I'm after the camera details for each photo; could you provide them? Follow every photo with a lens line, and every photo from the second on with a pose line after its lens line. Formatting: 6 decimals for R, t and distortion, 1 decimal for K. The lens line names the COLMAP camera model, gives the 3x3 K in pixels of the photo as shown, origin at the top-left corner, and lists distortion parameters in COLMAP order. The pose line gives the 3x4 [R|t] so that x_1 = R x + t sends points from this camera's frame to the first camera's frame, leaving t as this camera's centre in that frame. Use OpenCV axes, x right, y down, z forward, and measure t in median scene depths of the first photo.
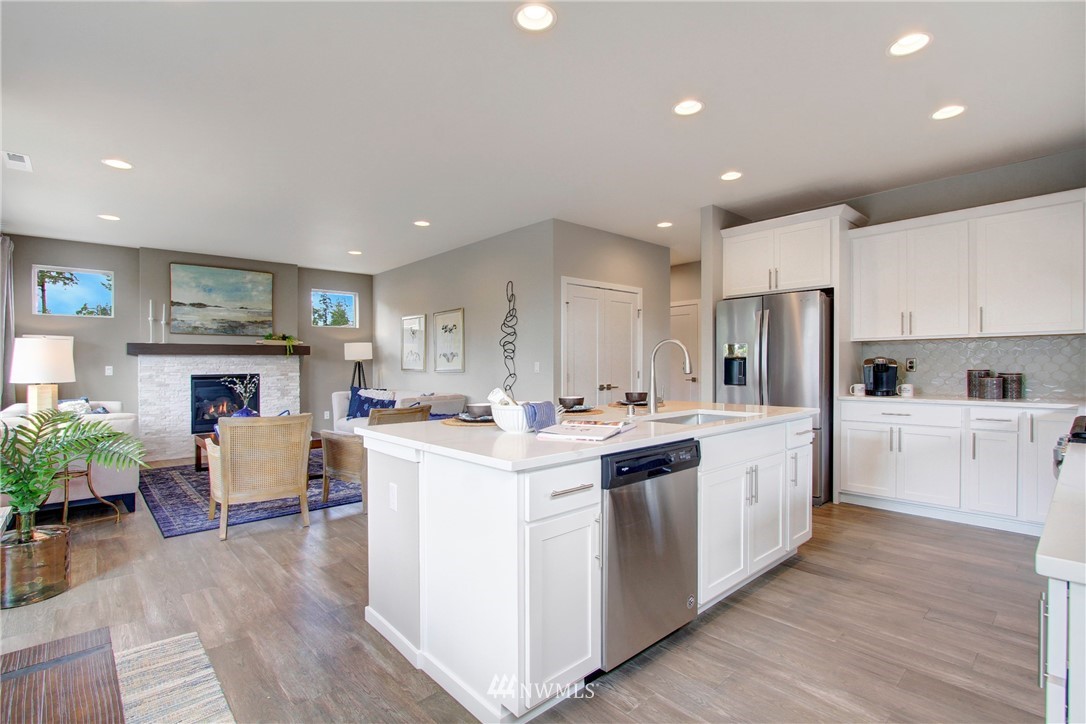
lens RADIAL K [[511.4, 0, 547.4], [0, 511.4, 368.1], [0, 0, 1]] dist [-0.015367, 0.000458]
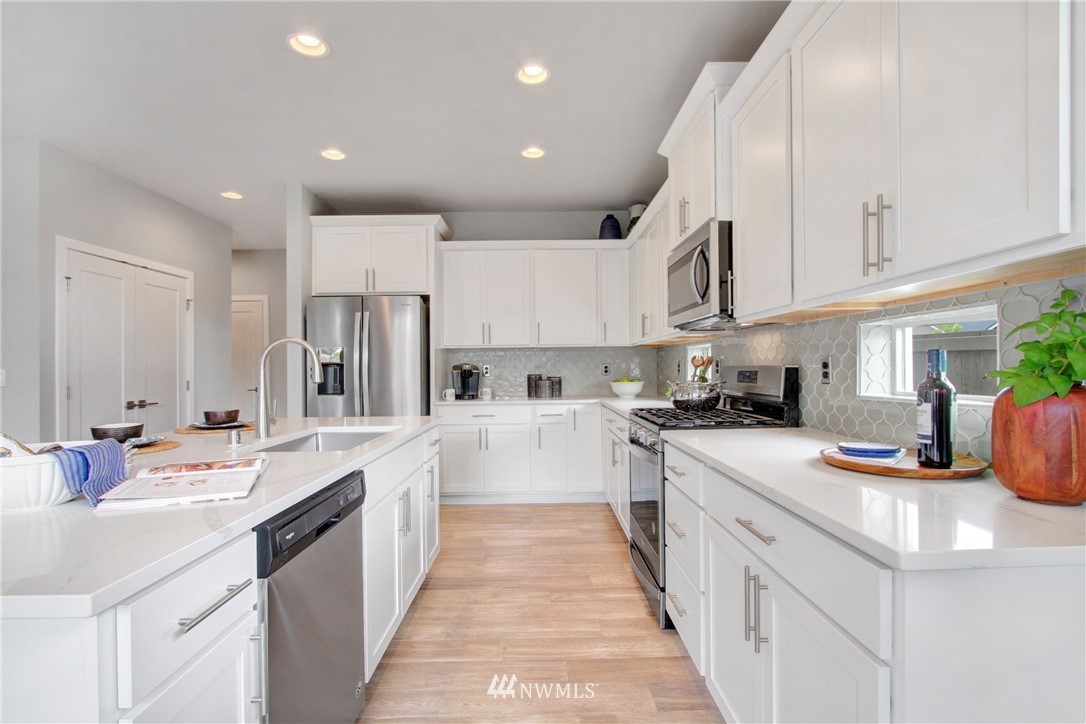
lens RADIAL K [[511.4, 0, 547.4], [0, 511.4, 368.1], [0, 0, 1]] dist [-0.015367, 0.000458]
pose [[0.661109, -0.001059, 0.750289, -0.058971], [0.011623, 0.999893, -0.008831, -0.000419], [-0.750200, 0.014559, 0.661051, 0.183201]]
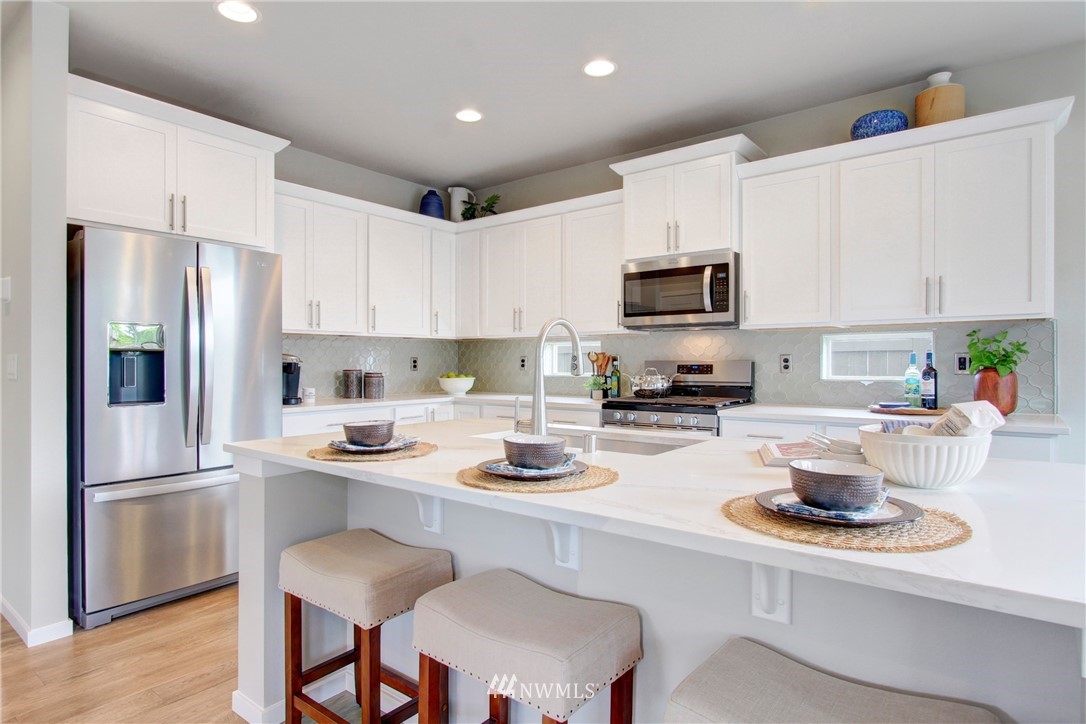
lens RADIAL K [[588.3, 0, 564.0], [0, 588.3, 363.6], [0, 0, 1]] dist [-0.003185, -0.000831]
pose [[-0.182539, 0.004171, 0.983190, -0.365138], [0.010489, 0.999942, -0.002295, -0.001688], [-0.983143, 0.009894, -0.182572, 0.918492]]
